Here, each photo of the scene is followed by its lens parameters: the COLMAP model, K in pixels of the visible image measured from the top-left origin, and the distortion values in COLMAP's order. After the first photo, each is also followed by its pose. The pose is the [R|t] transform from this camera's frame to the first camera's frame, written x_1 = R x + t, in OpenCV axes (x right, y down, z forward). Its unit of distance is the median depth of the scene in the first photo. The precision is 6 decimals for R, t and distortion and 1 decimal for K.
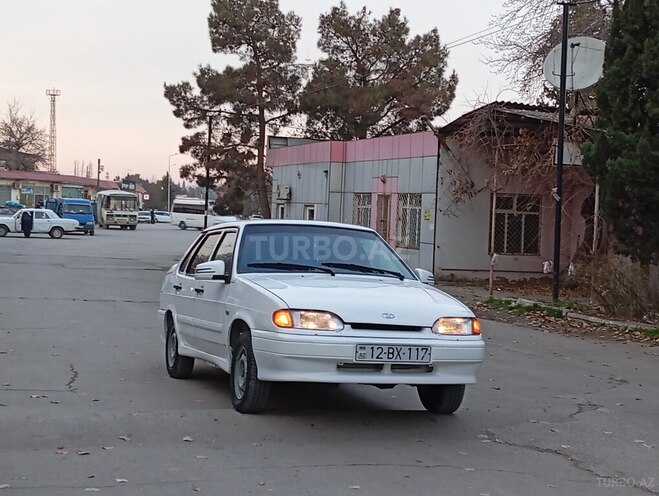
lens RADIAL K [[1156.5, 0, 329.5], [0, 1156.5, 248.0], [0, 0, 1]] dist [0.122519, -0.103427]
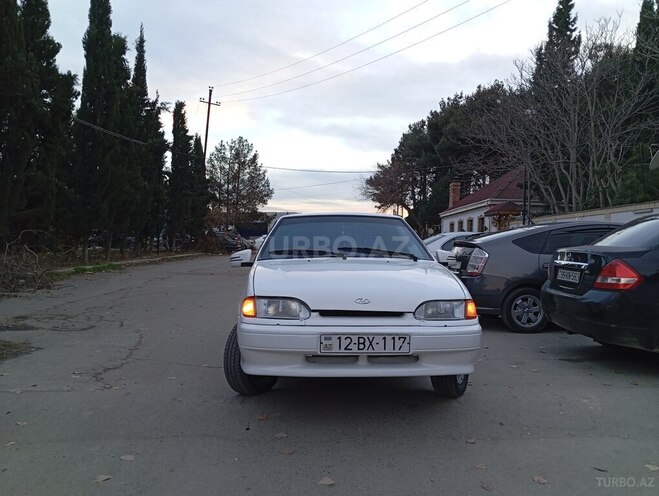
lens RADIAL K [[565.3, 0, 332.6], [0, 565.3, 246.8], [0, 0, 1]] dist [0.076802, -0.116479]
pose [[0.961409, -0.043015, -0.271739, 0.045965], [0.042618, 0.999064, -0.007366, 0.005410], [0.271802, -0.004500, 0.962343, 0.170558]]
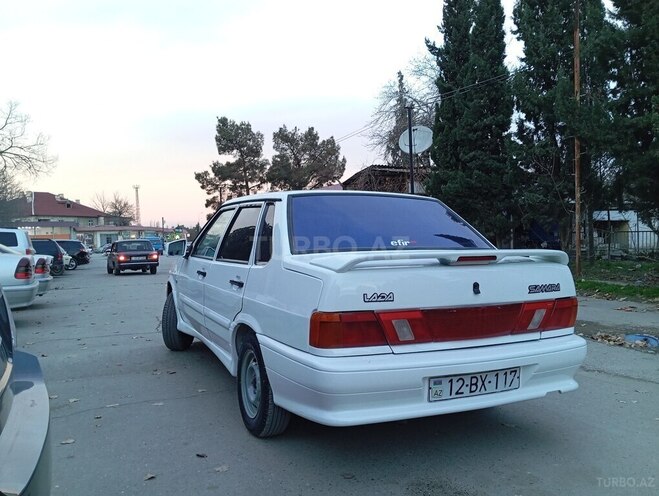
lens RADIAL K [[565.3, 0, 332.6], [0, 565.3, 246.8], [0, 0, 1]] dist [0.076802, -0.116479]
pose [[0.993061, -0.074726, 0.090811, -0.017541], [0.075732, 0.997099, -0.007686, 0.011049], [-0.089973, 0.014509, 0.995838, 0.074856]]
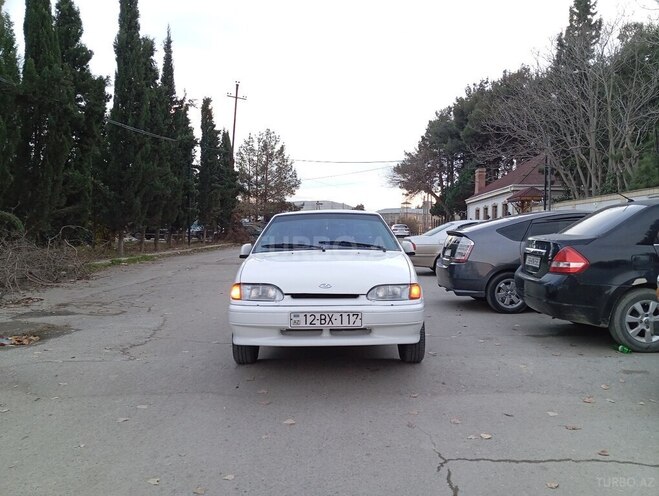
lens RADIAL K [[565.3, 0, 332.6], [0, 565.3, 246.8], [0, 0, 1]] dist [0.076802, -0.116479]
pose [[0.943280, -0.052513, -0.327818, 0.073835], [0.059513, 0.998163, 0.011352, 0.004224], [0.326620, -0.030217, 0.944673, 0.143572]]
